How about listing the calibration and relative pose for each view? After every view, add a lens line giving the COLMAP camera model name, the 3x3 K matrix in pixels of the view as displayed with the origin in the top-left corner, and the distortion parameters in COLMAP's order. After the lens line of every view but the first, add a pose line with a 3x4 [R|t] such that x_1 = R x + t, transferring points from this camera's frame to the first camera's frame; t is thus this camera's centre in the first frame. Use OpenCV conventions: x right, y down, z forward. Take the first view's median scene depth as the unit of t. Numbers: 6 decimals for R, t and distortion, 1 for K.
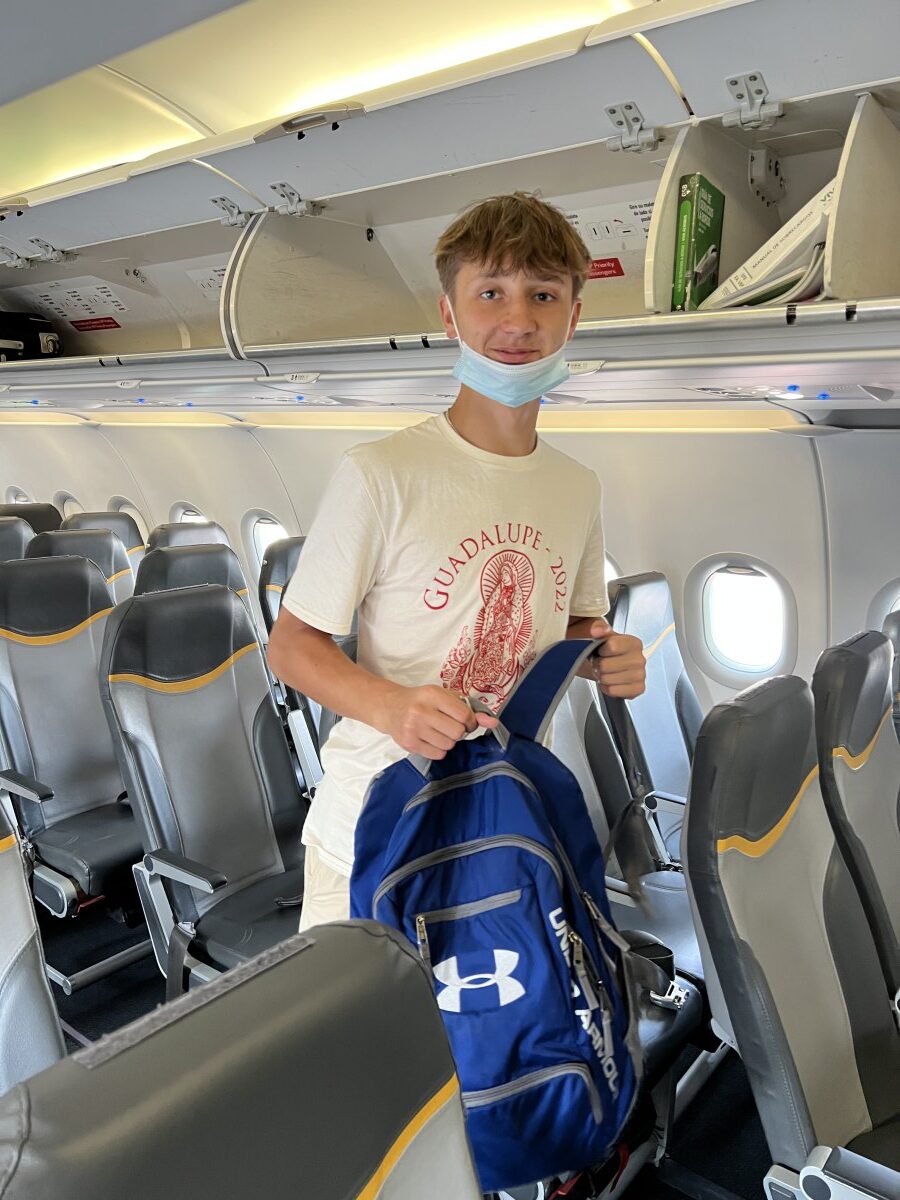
lens RADIAL K [[903.7, 0, 457.2], [0, 903.7, 604.3], [0, 0, 1]] dist [0.060620, -0.064812]
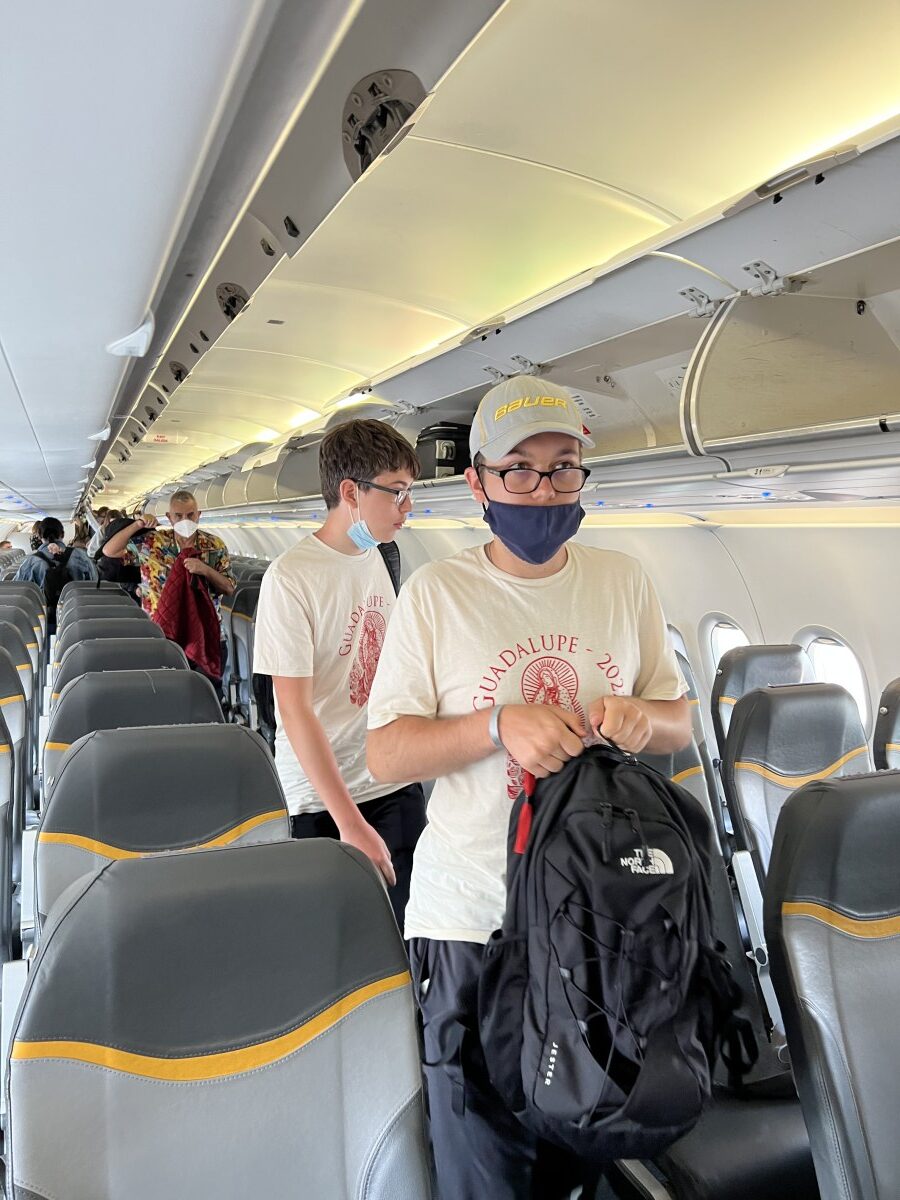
lens RADIAL K [[905.4, 0, 465.1], [0, 905.4, 604.9], [0, 0, 1]] dist [0.052500, -0.047386]
pose [[0.878910, 0.028159, -0.476155, -0.004360], [-0.078038, 0.993294, -0.085305, -0.021147], [0.470560, 0.112134, 0.875214, 0.094916]]
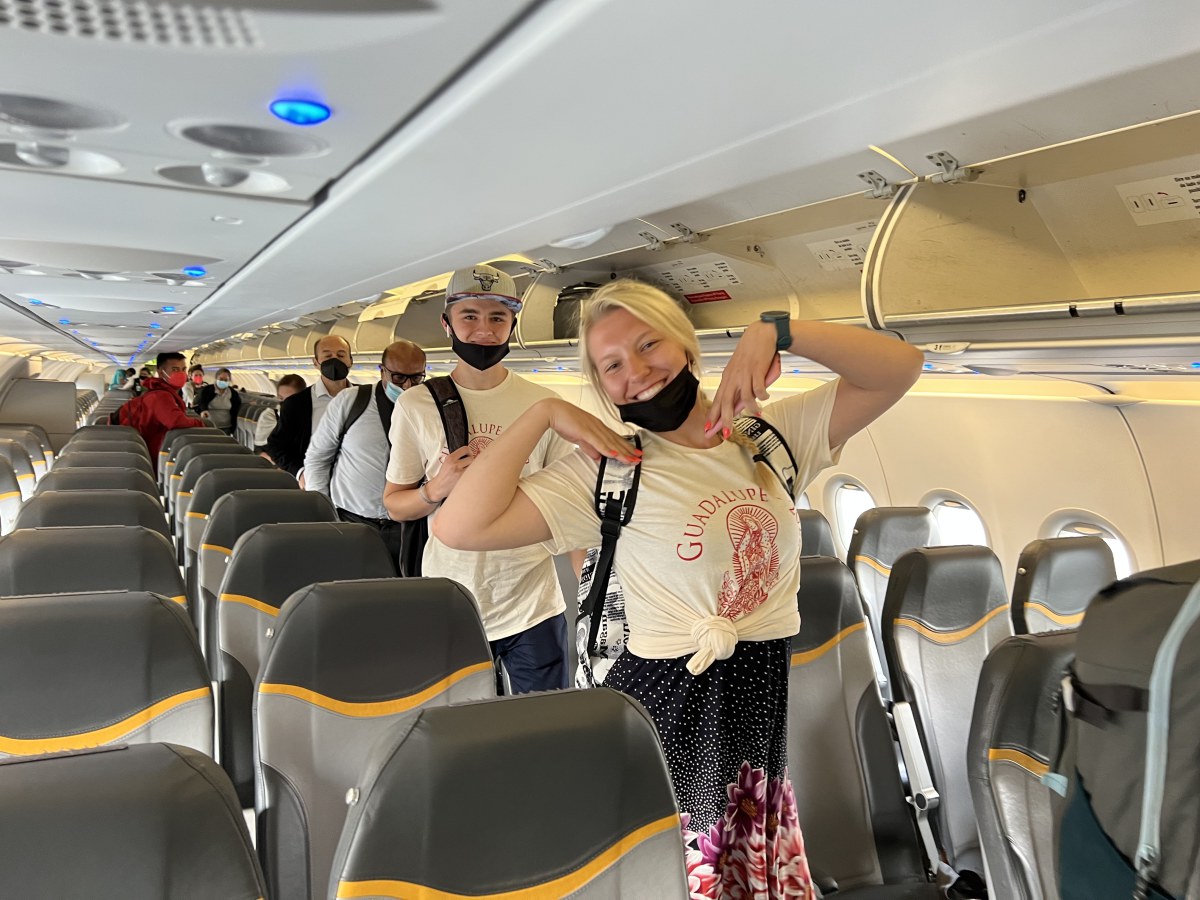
lens RADIAL K [[905.4, 0, 612.9], [0, 905.4, 456.0], [0, 0, 1]] dist [0.052500, -0.047386]
pose [[0.913804, 0.046306, -0.403507, -0.088516], [-0.092245, 0.991179, -0.095157, -0.015135], [0.395541, 0.124177, 0.910015, 0.018569]]
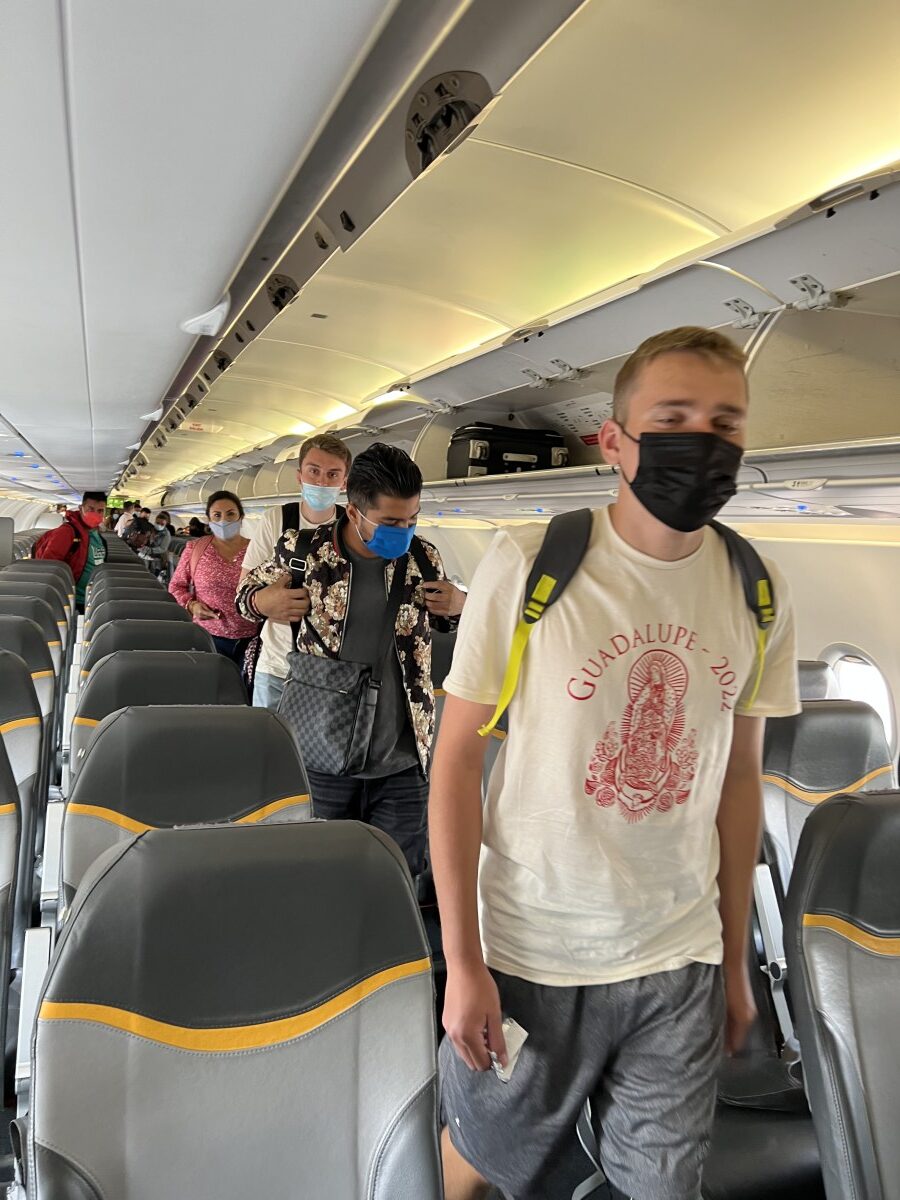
lens RADIAL K [[905.2, 0, 465.4], [0, 905.2, 596.0], [0, 0, 1]] dist [0.057232, -0.056847]
pose [[0.865642, 0.066439, -0.496235, -0.009071], [-0.130543, 0.986823, -0.095600, -0.014218], [0.483344, 0.147536, 0.862909, 0.085840]]
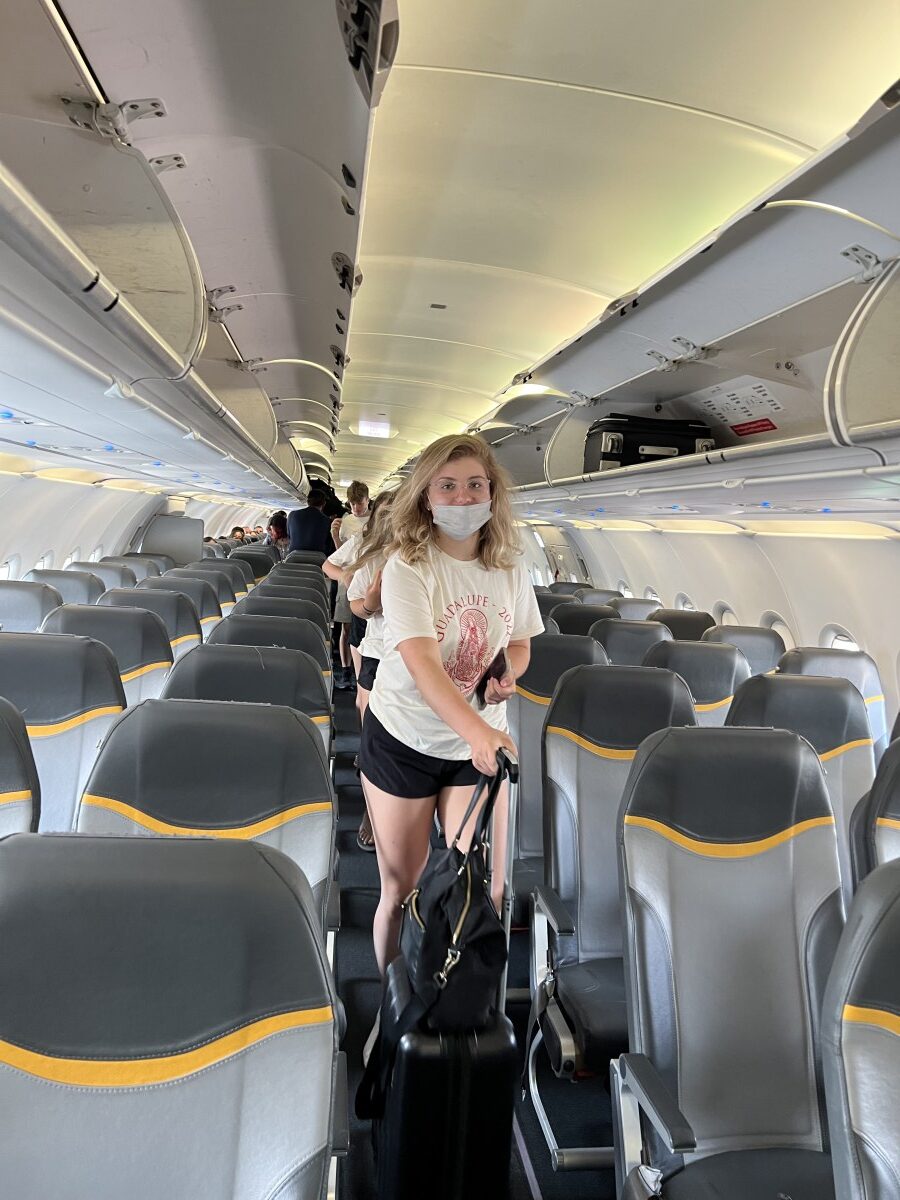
lens RADIAL K [[901.7, 0, 466.0], [0, 901.7, 605.1], [0, 0, 1]] dist [0.041458, -0.035771]
pose [[0.726717, 0.087657, -0.681321, 0.055567], [-0.172621, 0.983302, -0.057613, -0.035024], [0.664894, 0.159479, 0.729714, 0.230617]]
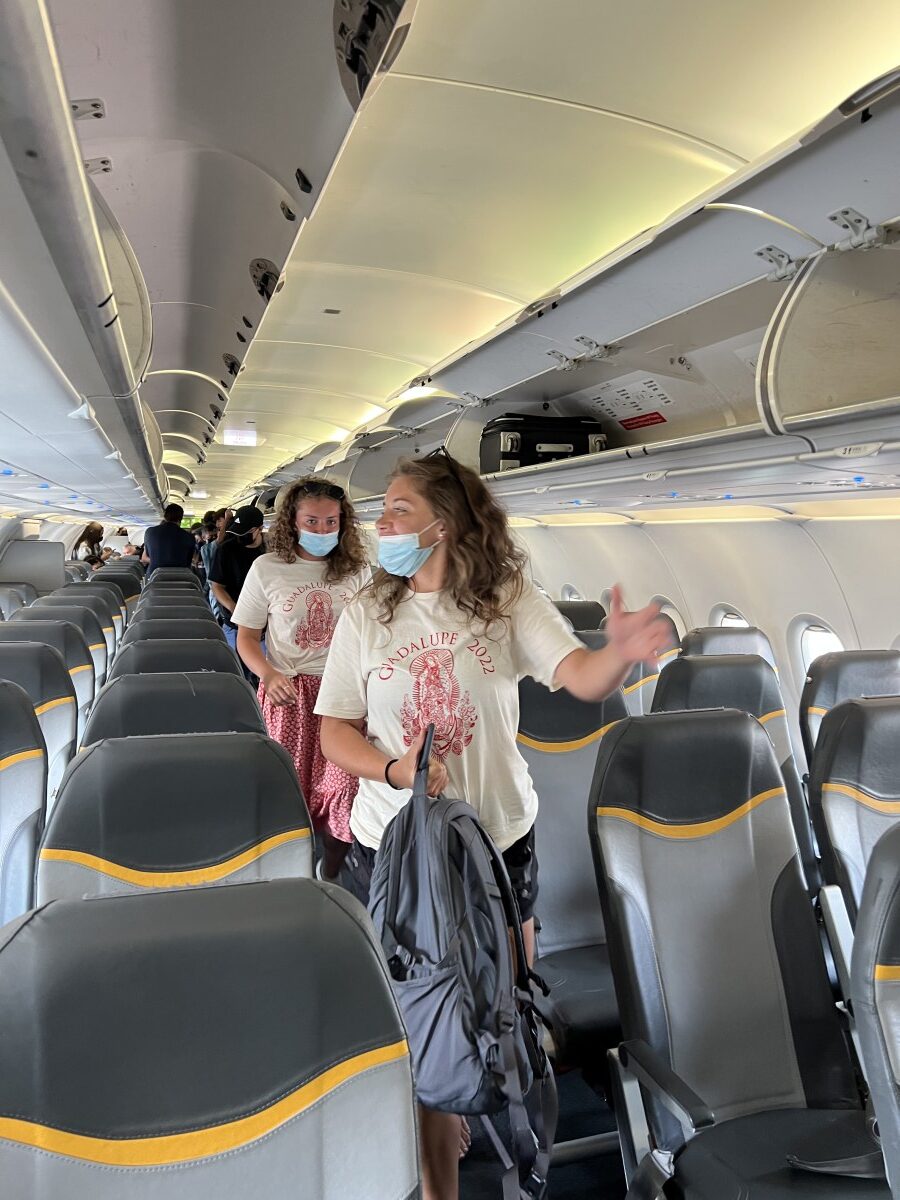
lens RADIAL K [[900.9, 0, 465.2], [0, 900.9, 598.2], [0, 0, 1]] dist [0.051332, -0.053065]
pose [[0.828448, 0.024270, -0.559539, -0.013555], [-0.087743, 0.992348, -0.086867, -0.028574], [0.553150, 0.121061, 0.824239, 0.183745]]
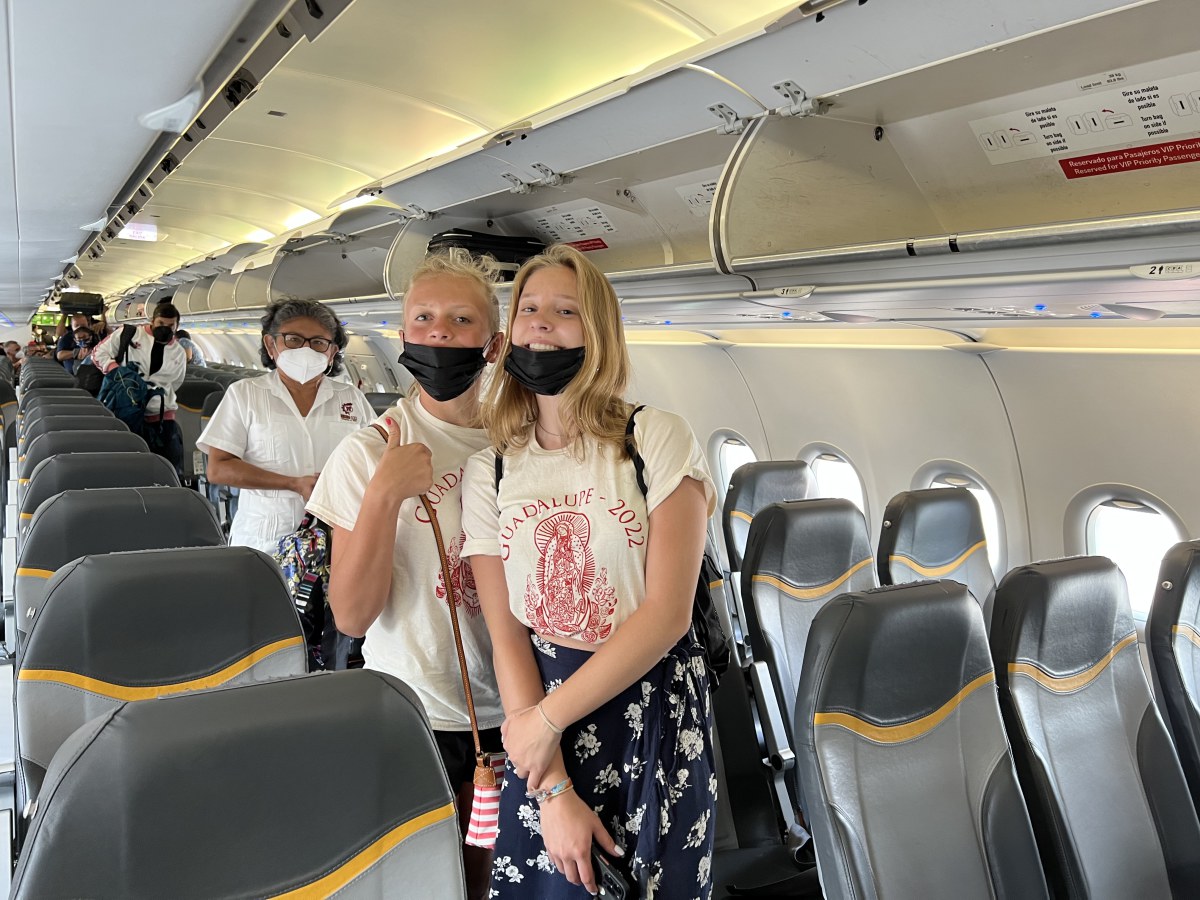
lens RADIAL K [[904.6, 0, 602.2], [0, 904.6, 447.8], [0, 0, 1]] dist [0.055469, -0.052733]
pose [[0.940845, 0.047509, -0.335491, -0.036751], [-0.073586, 0.995140, -0.065440, -0.021939], [0.330751, 0.086256, 0.939768, 0.100392]]
